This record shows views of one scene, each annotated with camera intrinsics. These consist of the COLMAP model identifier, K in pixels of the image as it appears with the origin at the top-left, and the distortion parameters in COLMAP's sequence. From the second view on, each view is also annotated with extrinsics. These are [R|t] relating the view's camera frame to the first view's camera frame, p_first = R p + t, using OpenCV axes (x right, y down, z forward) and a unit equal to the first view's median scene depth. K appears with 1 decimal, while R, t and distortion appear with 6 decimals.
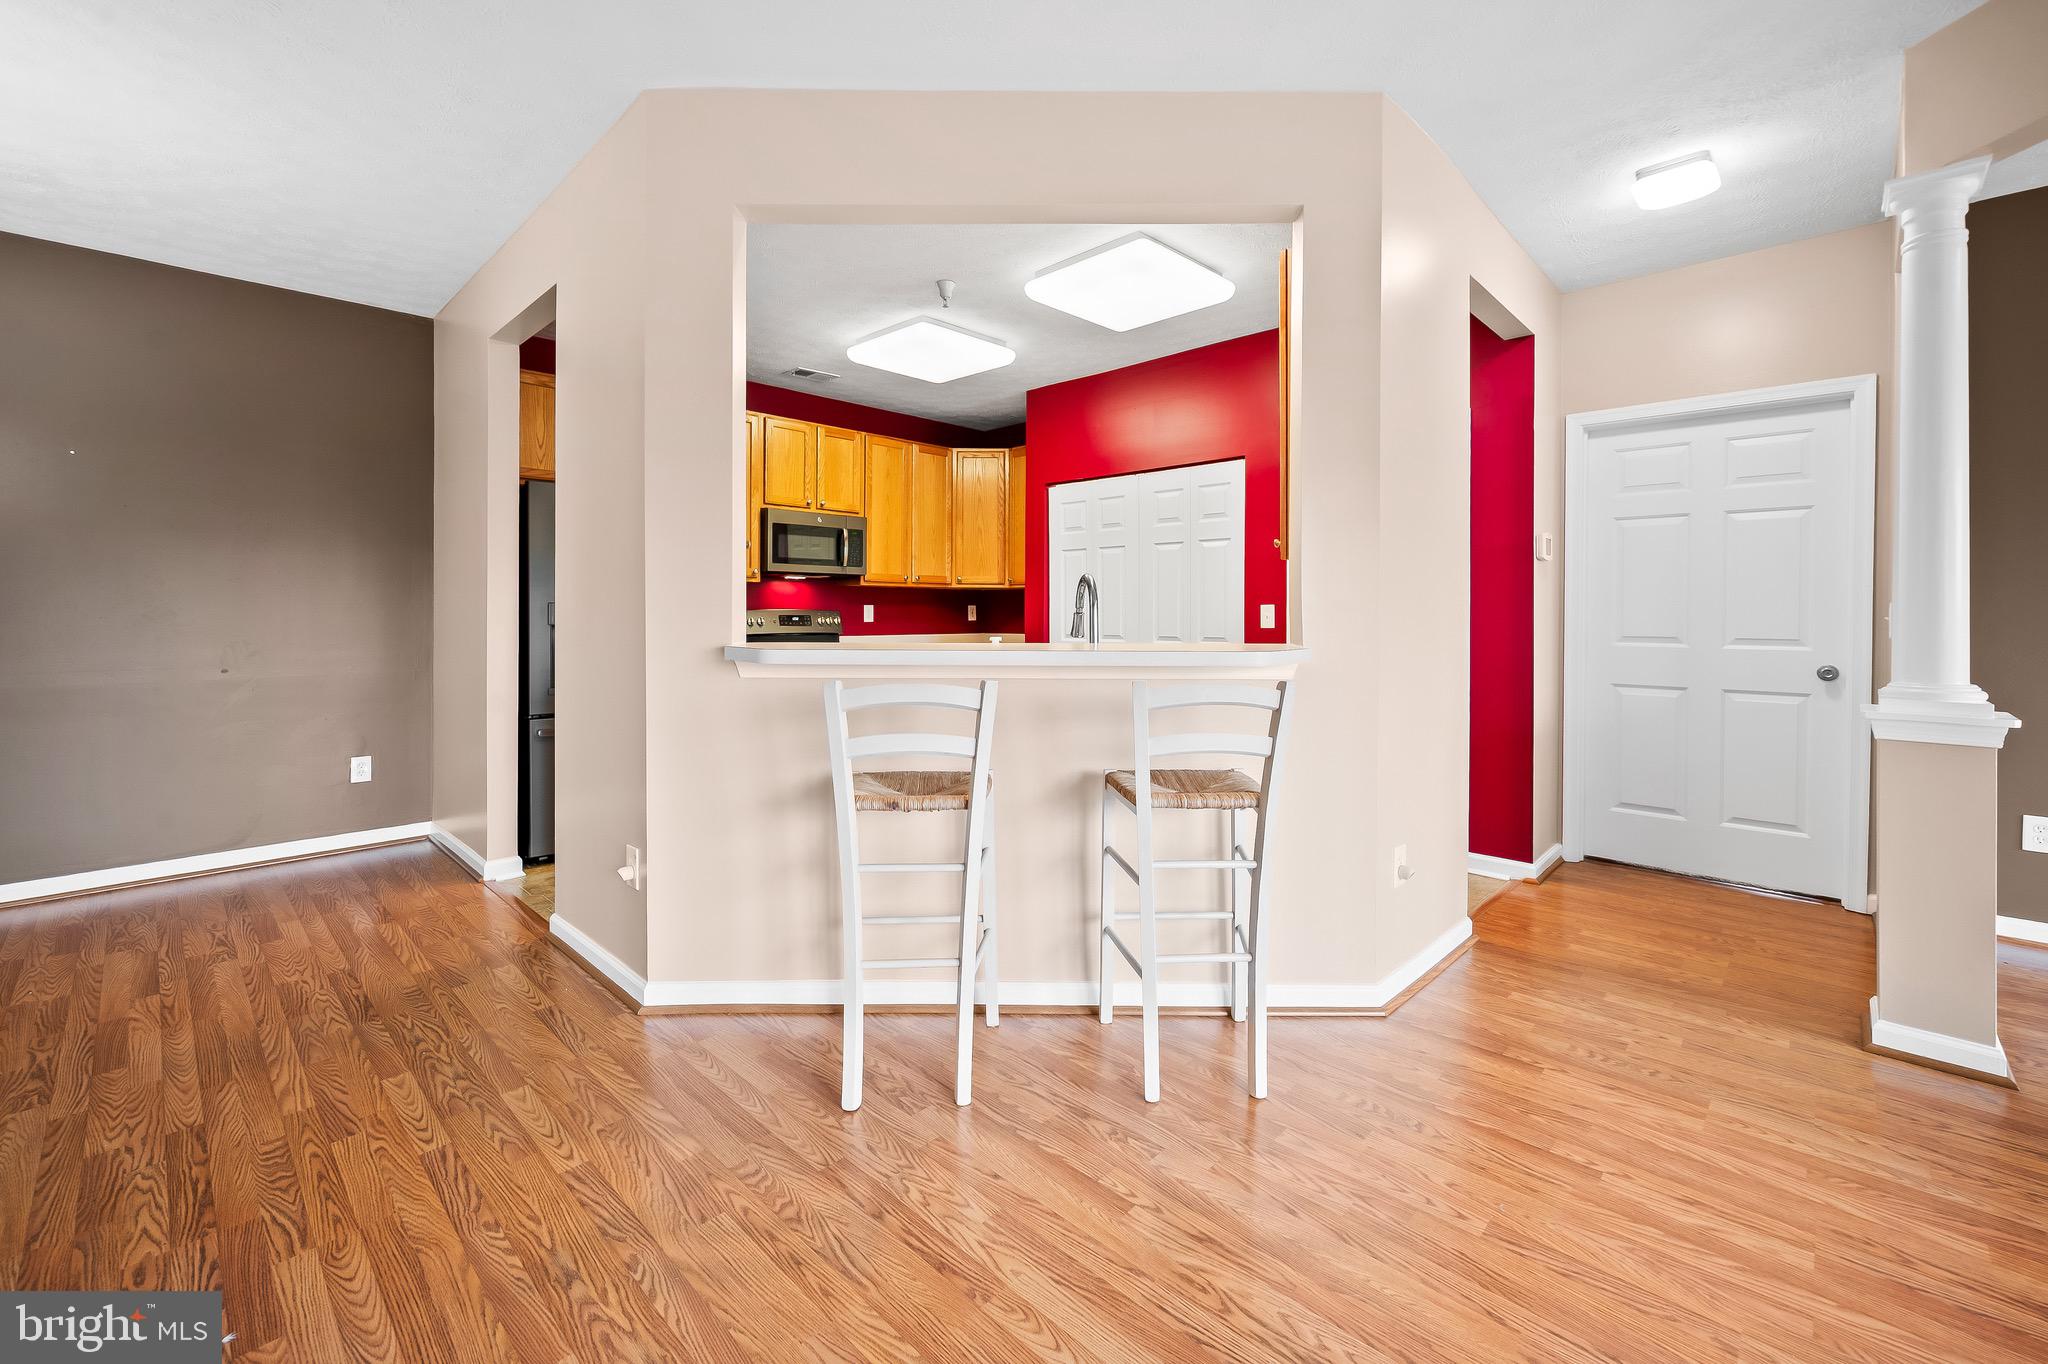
lens RADIAL K [[853.0, 0, 1028.0], [0, 853.0, 611.7], [0, 0, 1]] dist [-0.000417, -0.000133]
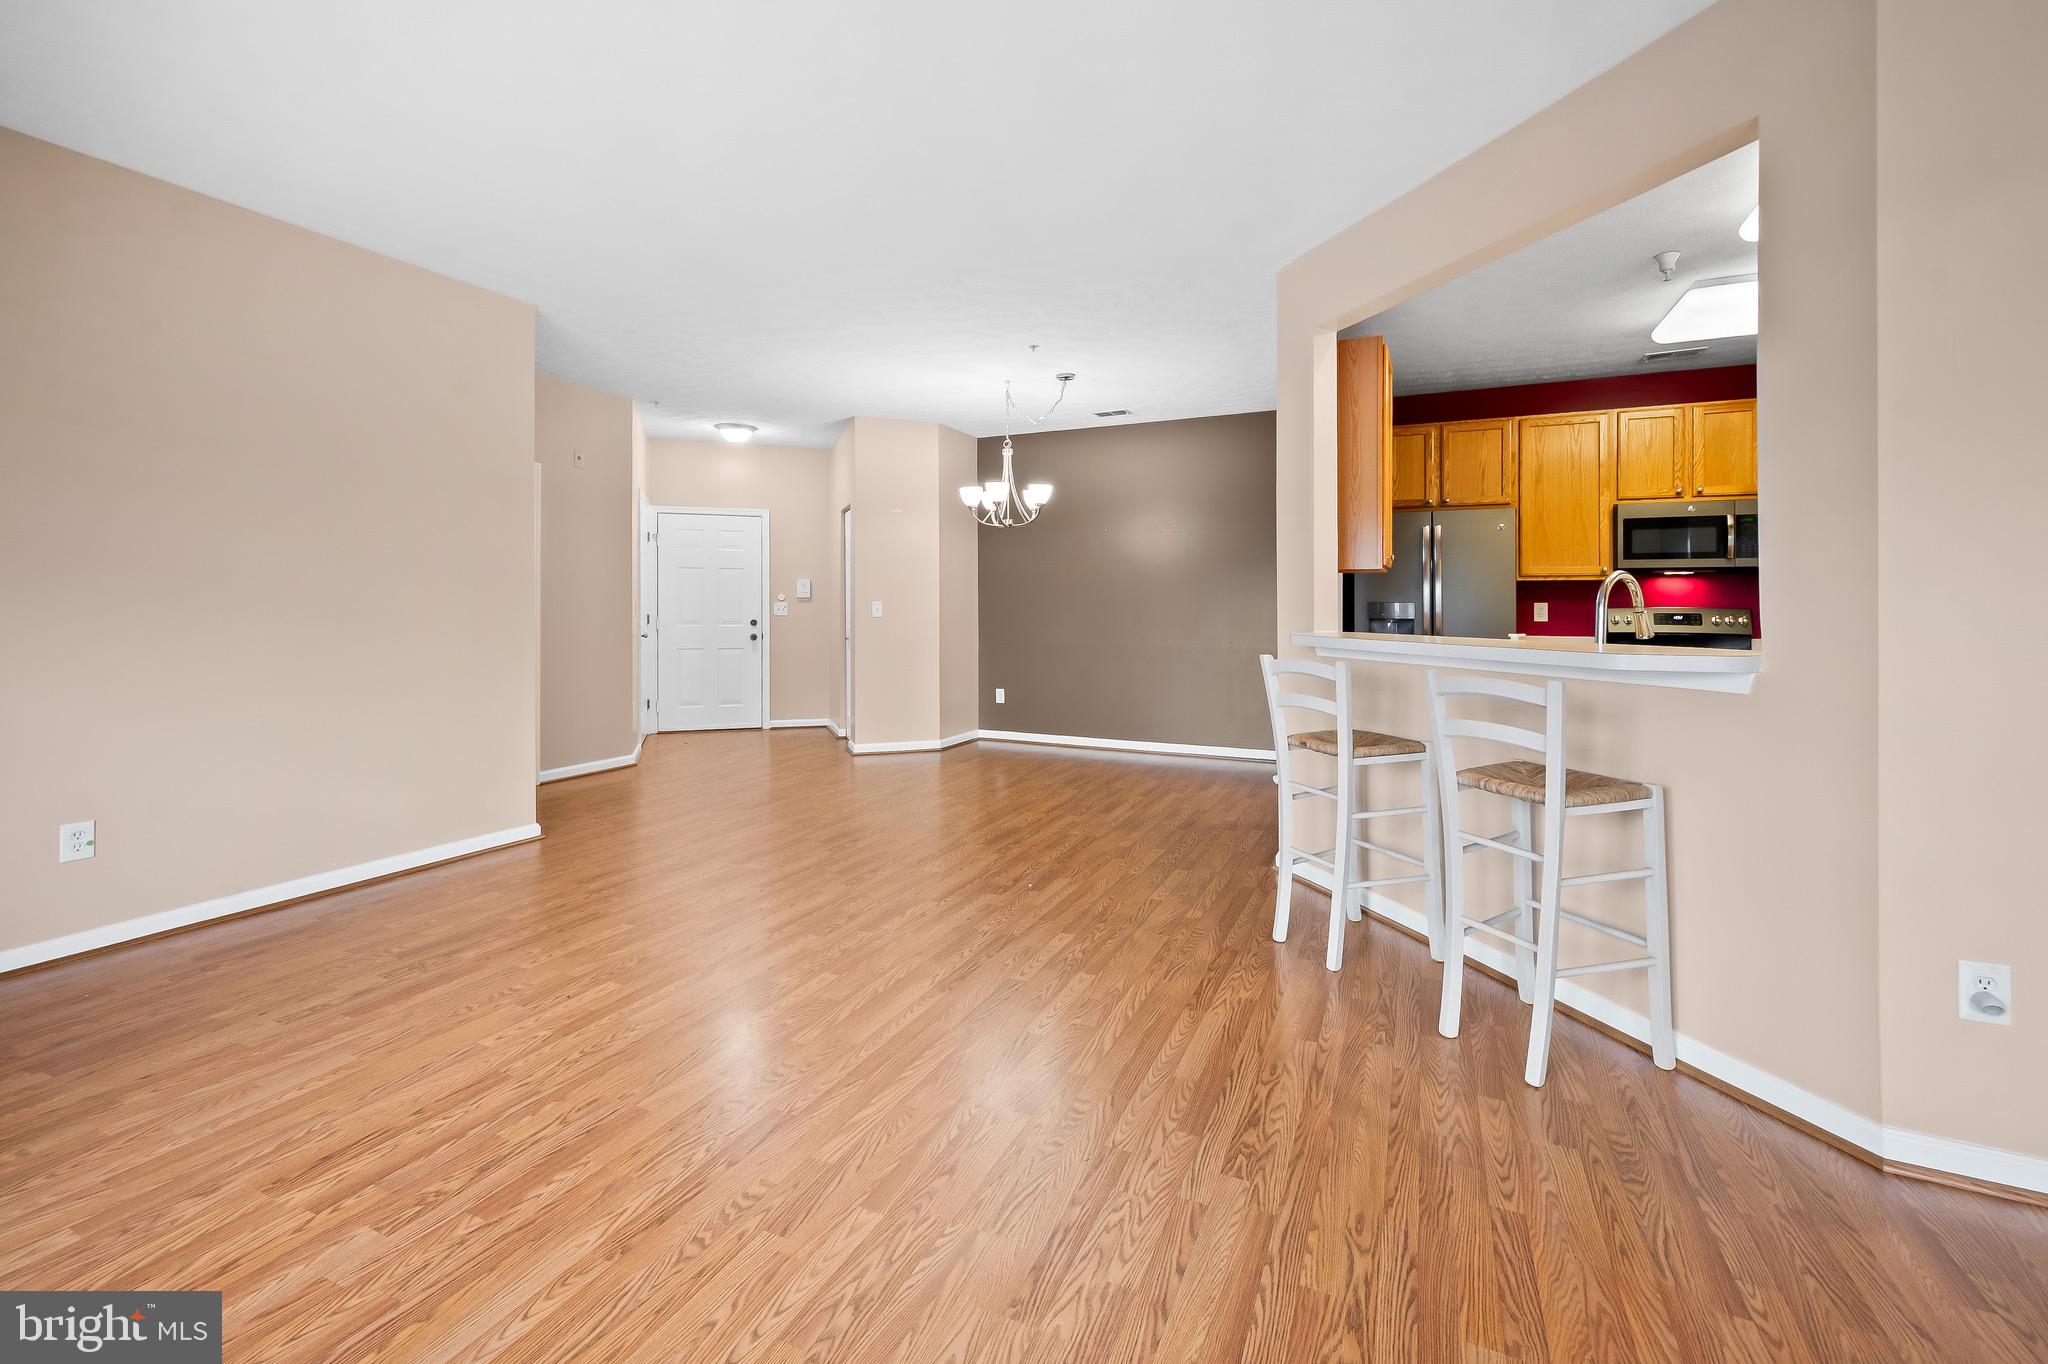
lens RADIAL K [[853.0, 0, 1028.0], [0, 853.0, 611.7], [0, 0, 1]] dist [-0.000417, -0.000133]
pose [[0.324124, 0.003360, -0.946009, 0.406885], [0.002055, 0.999989, 0.004256, -0.003399], [0.946012, -0.003324, 0.324114, 0.034427]]
